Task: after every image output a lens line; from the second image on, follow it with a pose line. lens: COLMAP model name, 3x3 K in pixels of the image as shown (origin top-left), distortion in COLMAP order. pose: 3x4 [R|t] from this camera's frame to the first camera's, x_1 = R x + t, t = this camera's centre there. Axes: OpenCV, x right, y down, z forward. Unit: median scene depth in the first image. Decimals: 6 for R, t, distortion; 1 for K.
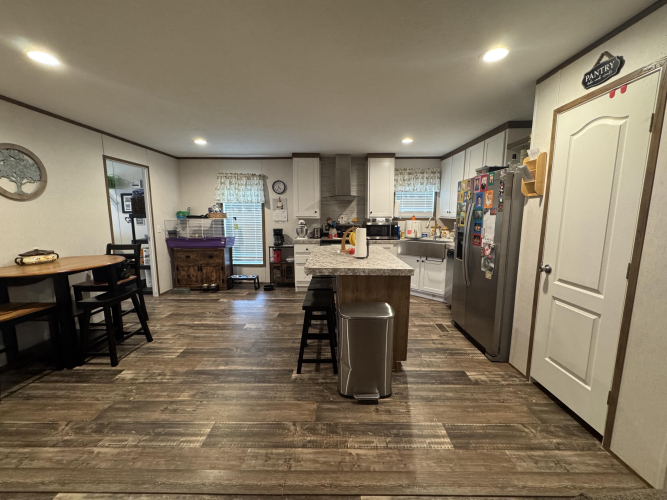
lens RADIAL K [[264.6, 0, 334.9], [0, 264.6, 250.7], [0, 0, 1]] dist [-0.001697, 0.001196]
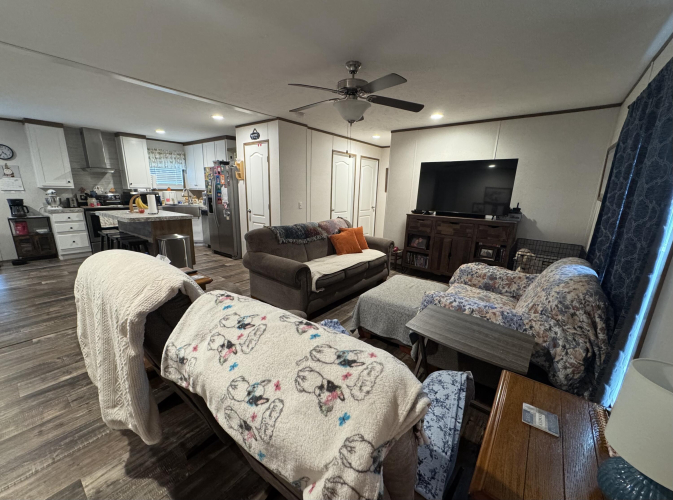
lens RADIAL K [[267.0, 0, 323.5], [0, 267.0, 253.7], [0, 0, 1]] dist [-0.001697, 0.001196]
pose [[0.628120, -0.170886, 0.759120, -0.534449], [0.086646, 0.984880, 0.150013, 0.113829], [-0.773278, -0.028451, 0.633429, -0.832644]]
